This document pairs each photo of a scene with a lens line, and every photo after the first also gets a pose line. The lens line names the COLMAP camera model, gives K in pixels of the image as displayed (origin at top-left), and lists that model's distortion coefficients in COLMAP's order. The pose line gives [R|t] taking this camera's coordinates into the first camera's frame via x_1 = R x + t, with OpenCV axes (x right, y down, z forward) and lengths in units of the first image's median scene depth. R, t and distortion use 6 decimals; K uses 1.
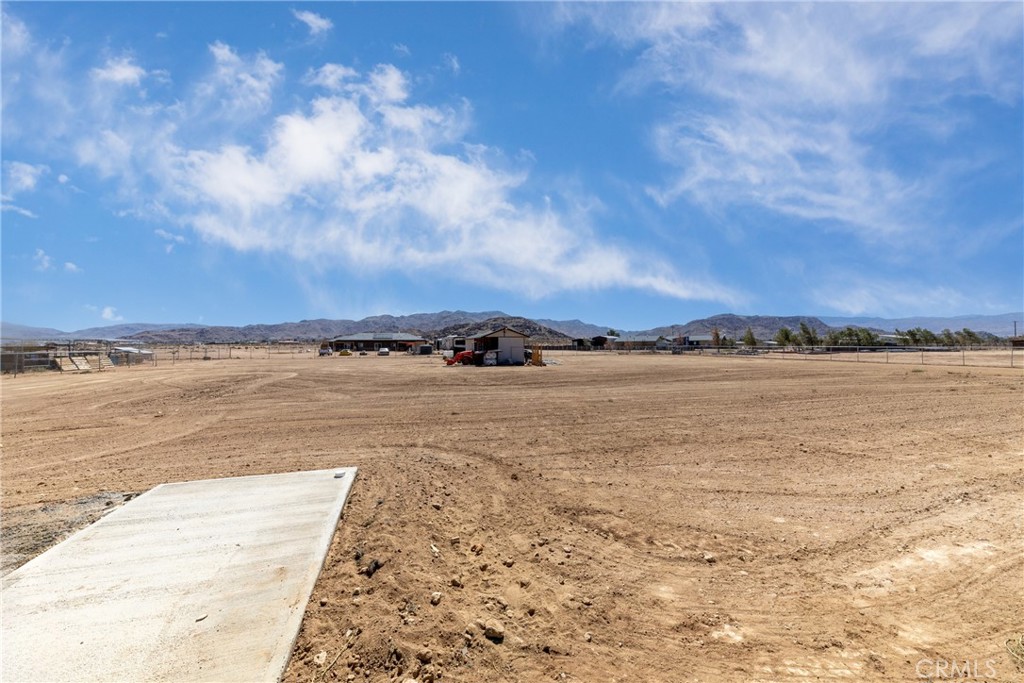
lens RADIAL K [[357.8, 0, 511.8], [0, 357.8, 346.0], [0, 0, 1]] dist [0.010233, -0.000686]
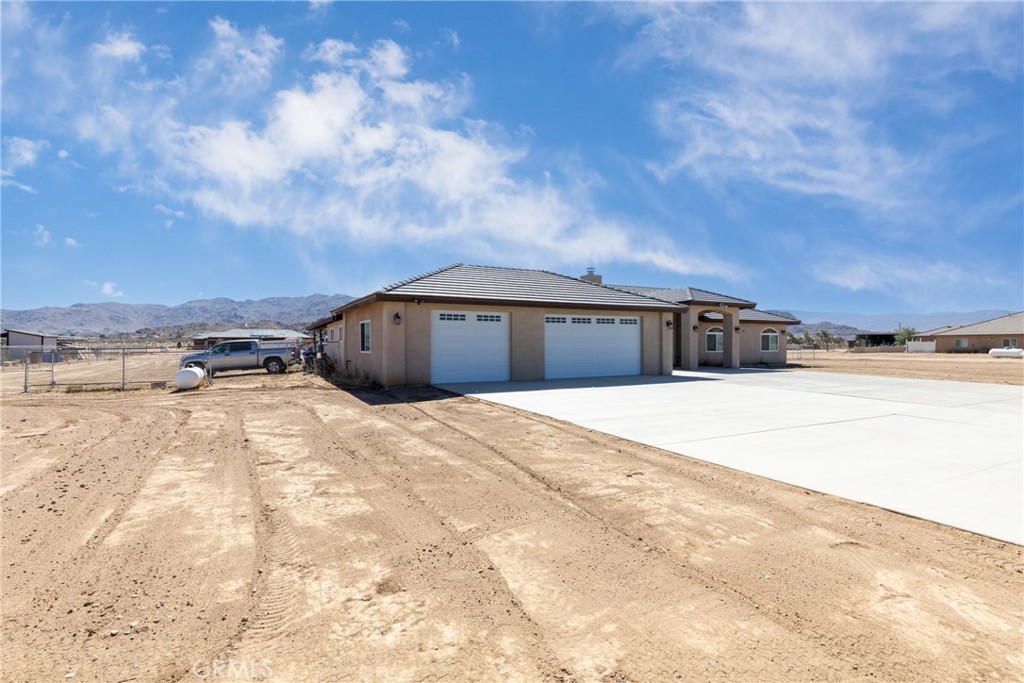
lens RADIAL K [[494.9, 0, 512.2], [0, 494.9, 344.0], [0, 0, 1]] dist [0.013124, -0.000453]
pose [[1.000000, -0.000072, 0.000150, 0.000915], [0.000072, 1.000000, -0.000606, 0.063578], [-0.000149, 0.000606, 1.000000, -0.379683]]
